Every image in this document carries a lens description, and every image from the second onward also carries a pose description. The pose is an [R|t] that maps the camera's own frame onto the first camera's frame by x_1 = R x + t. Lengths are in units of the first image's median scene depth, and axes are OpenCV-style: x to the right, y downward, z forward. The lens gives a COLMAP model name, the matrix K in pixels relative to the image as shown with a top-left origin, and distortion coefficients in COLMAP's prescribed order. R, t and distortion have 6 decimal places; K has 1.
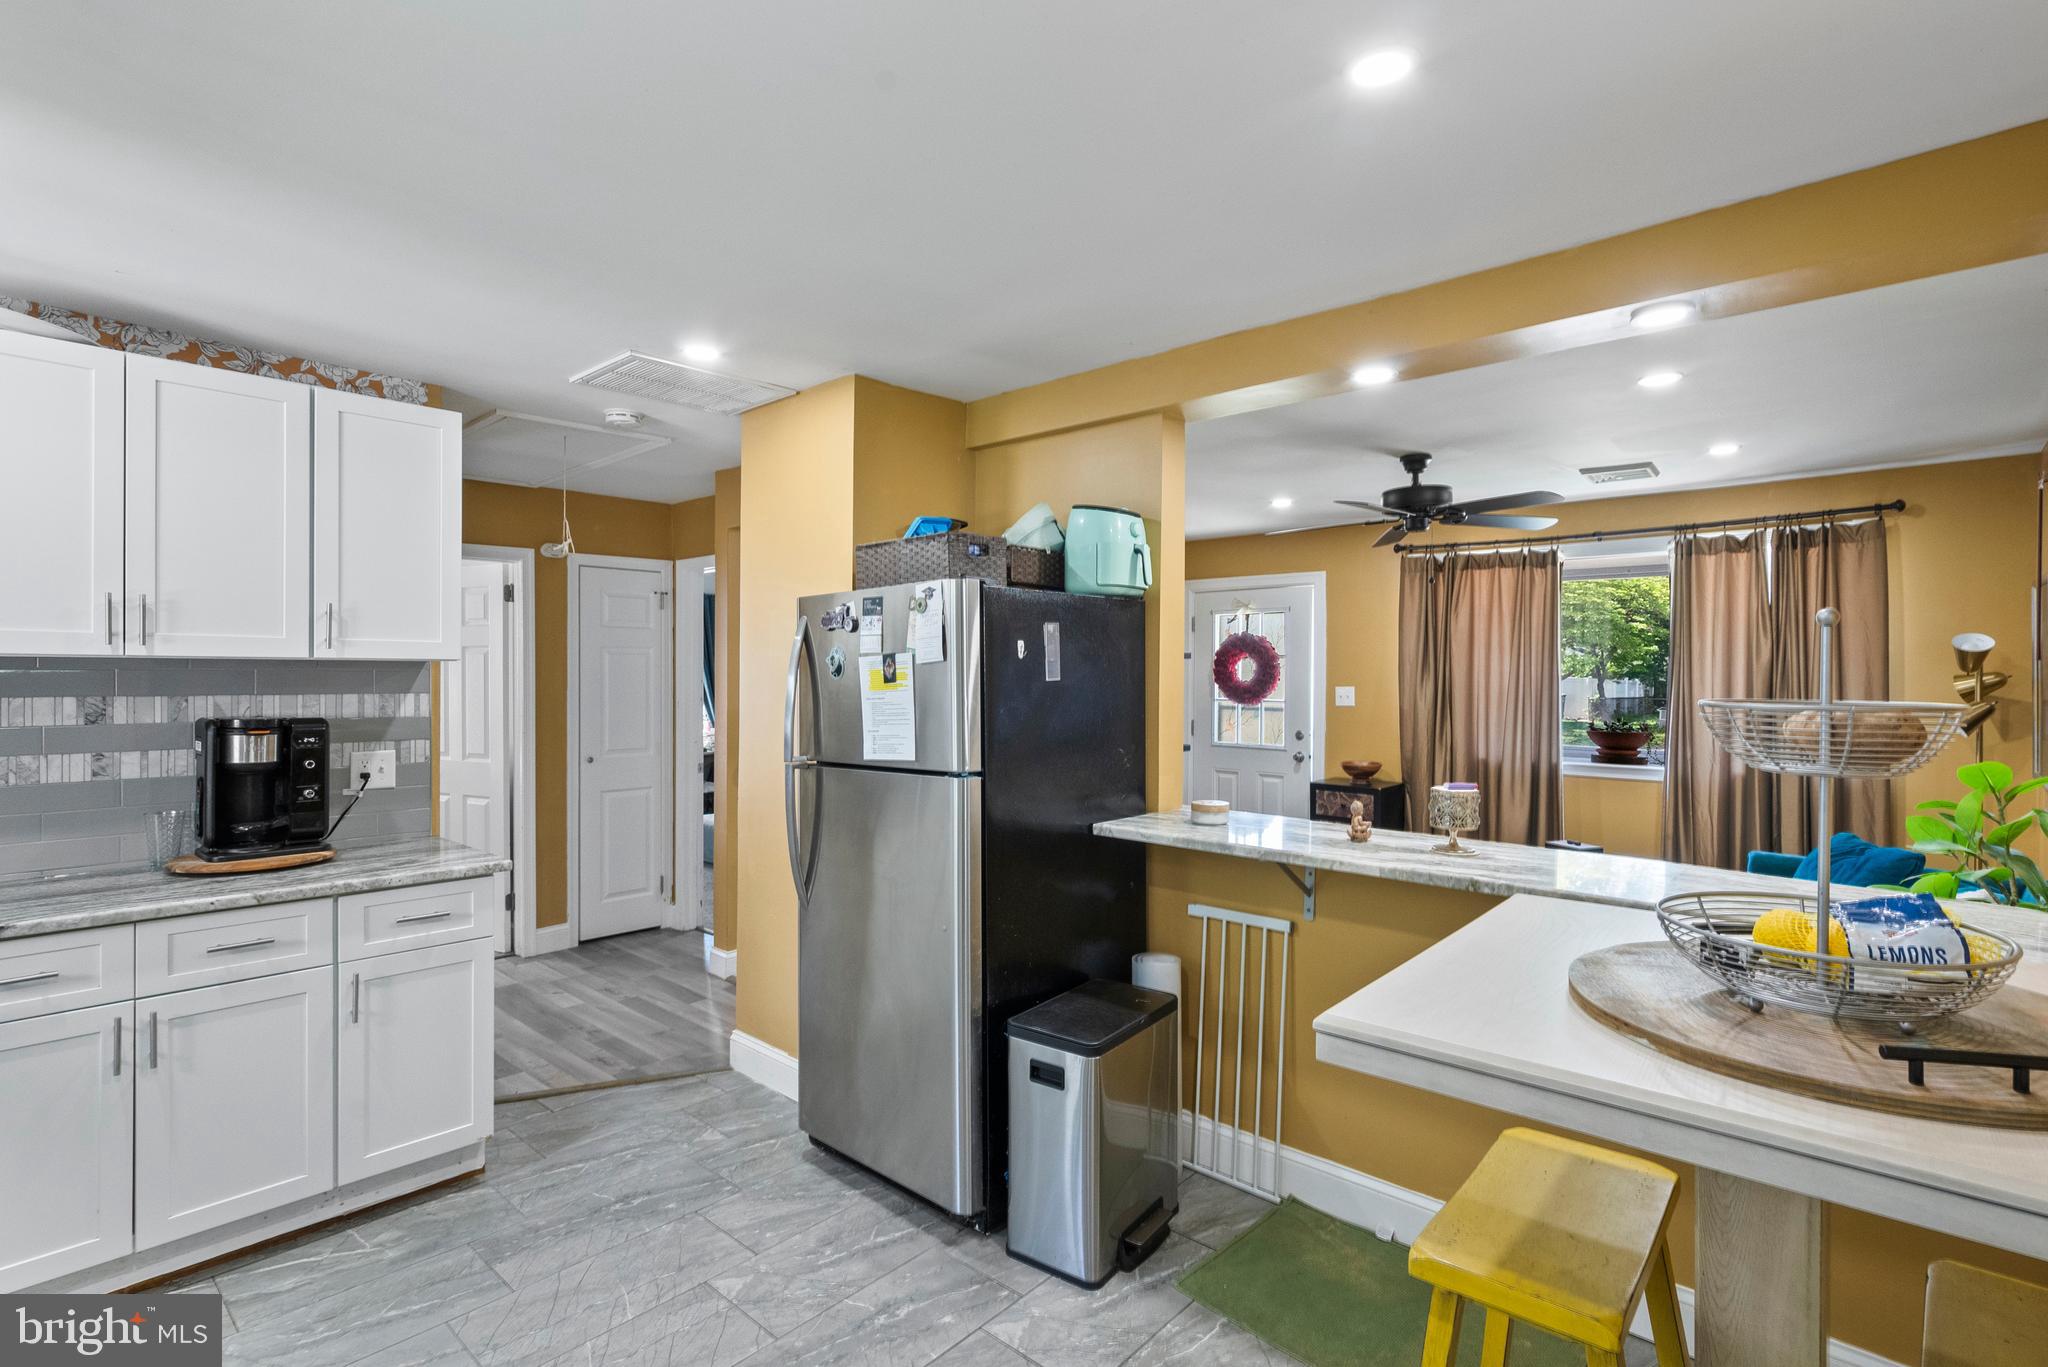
lens RADIAL K [[1010.4, 0, 1021.1], [0, 1010.4, 674.5], [0, 0, 1]] dist [0.001012, 0.000187]
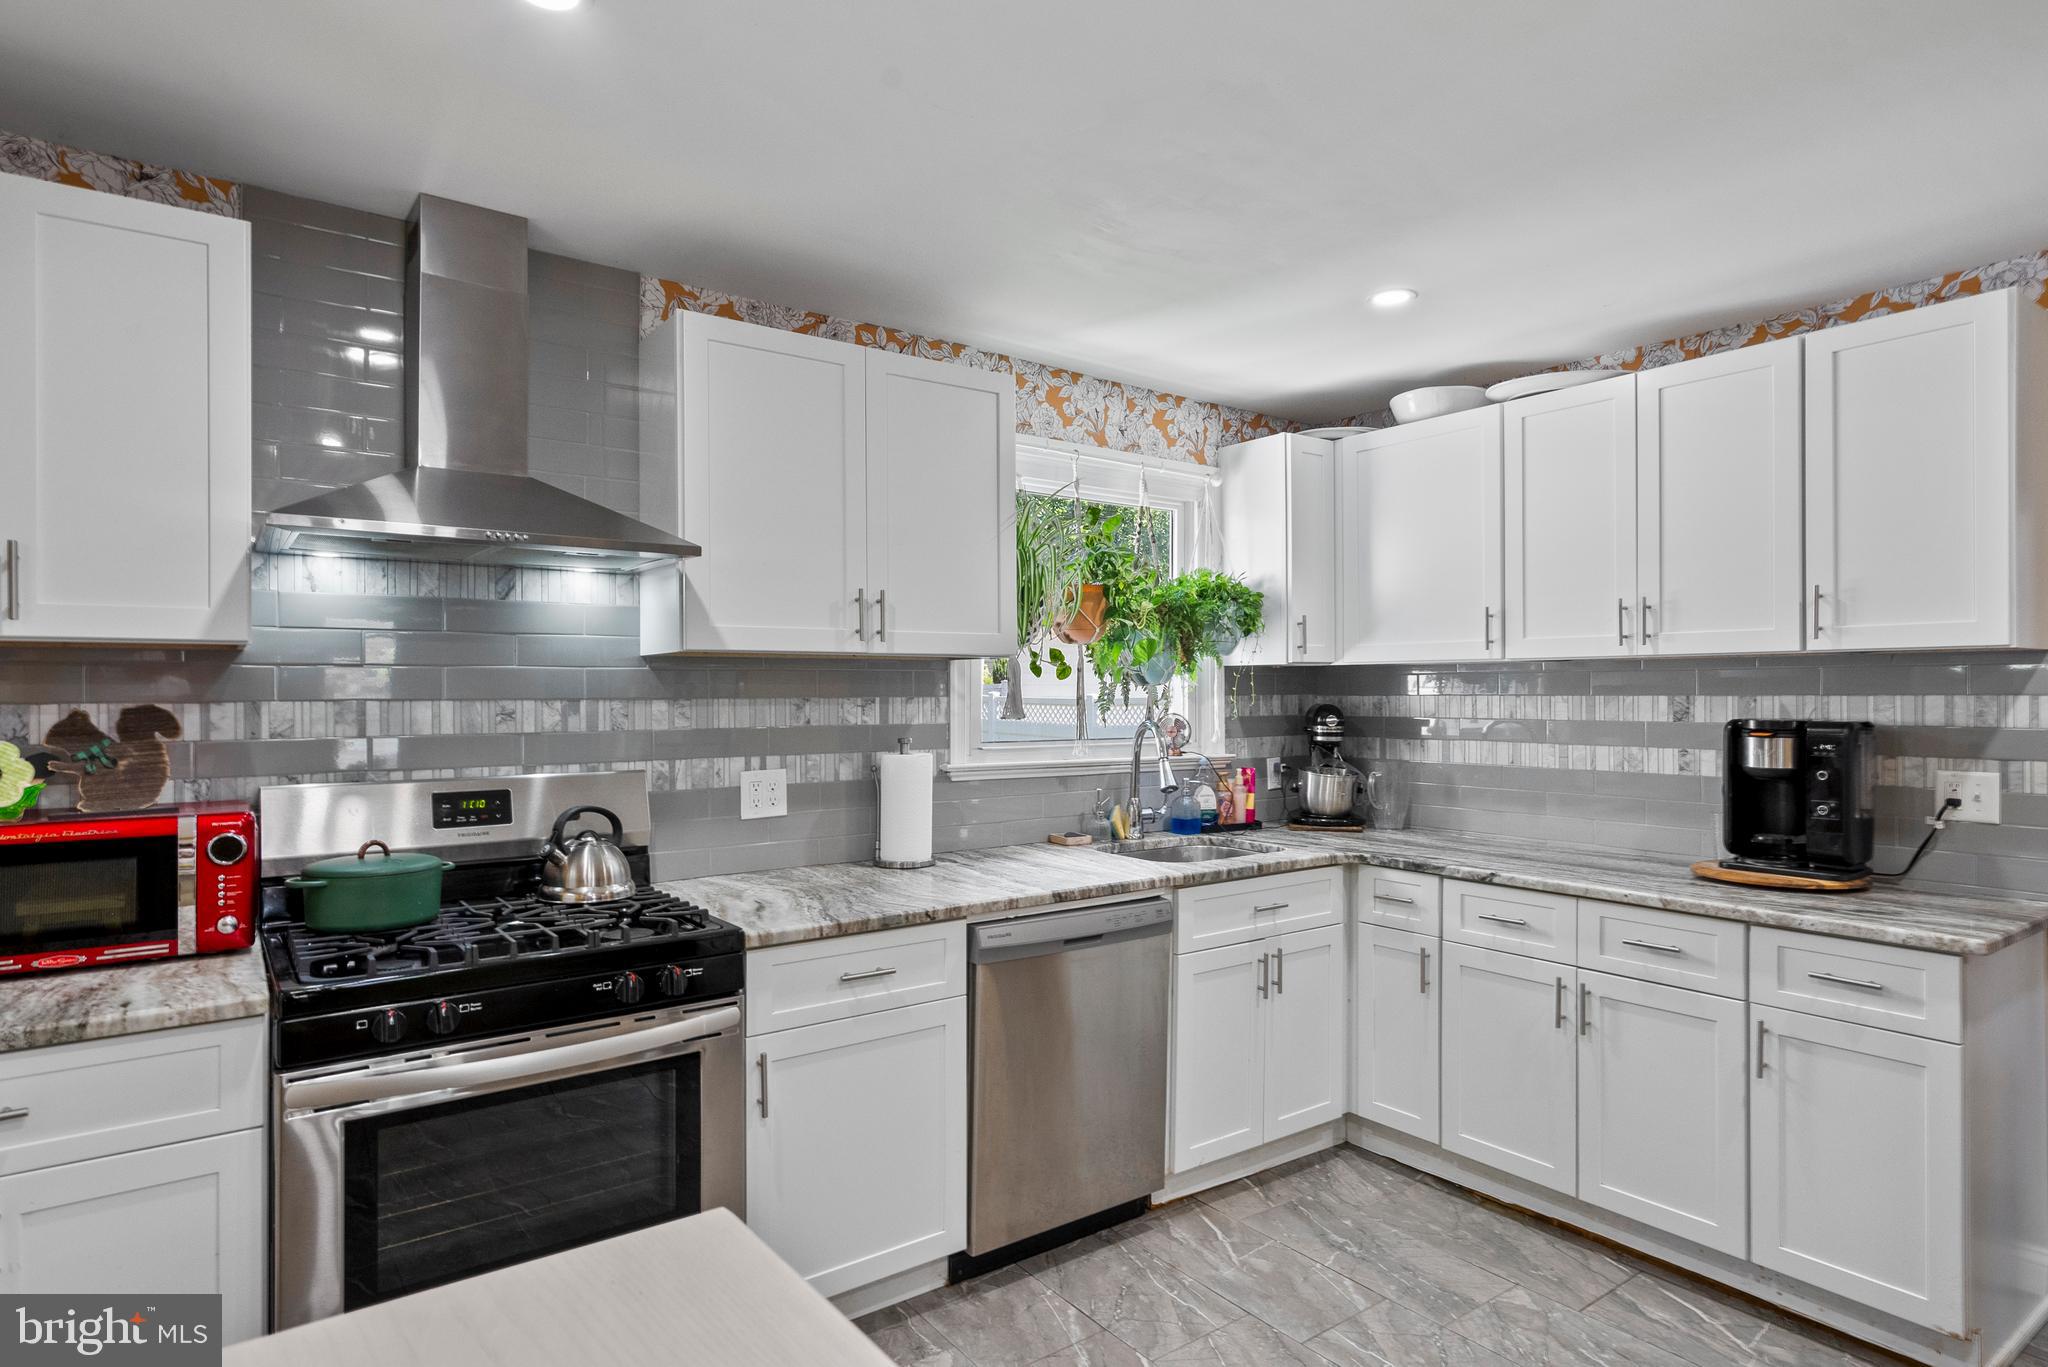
lens RADIAL K [[1106.6, 0, 1017.9], [0, 1106.6, 690.6], [0, 0, 1]] dist [0.005284, 0.000910]
pose [[-0.204107, -0.007306, -0.978921, 0.360991], [0.000534, 0.999971, -0.007574, 0.024495], [0.978949, -0.002069, -0.204097, 0.546899]]
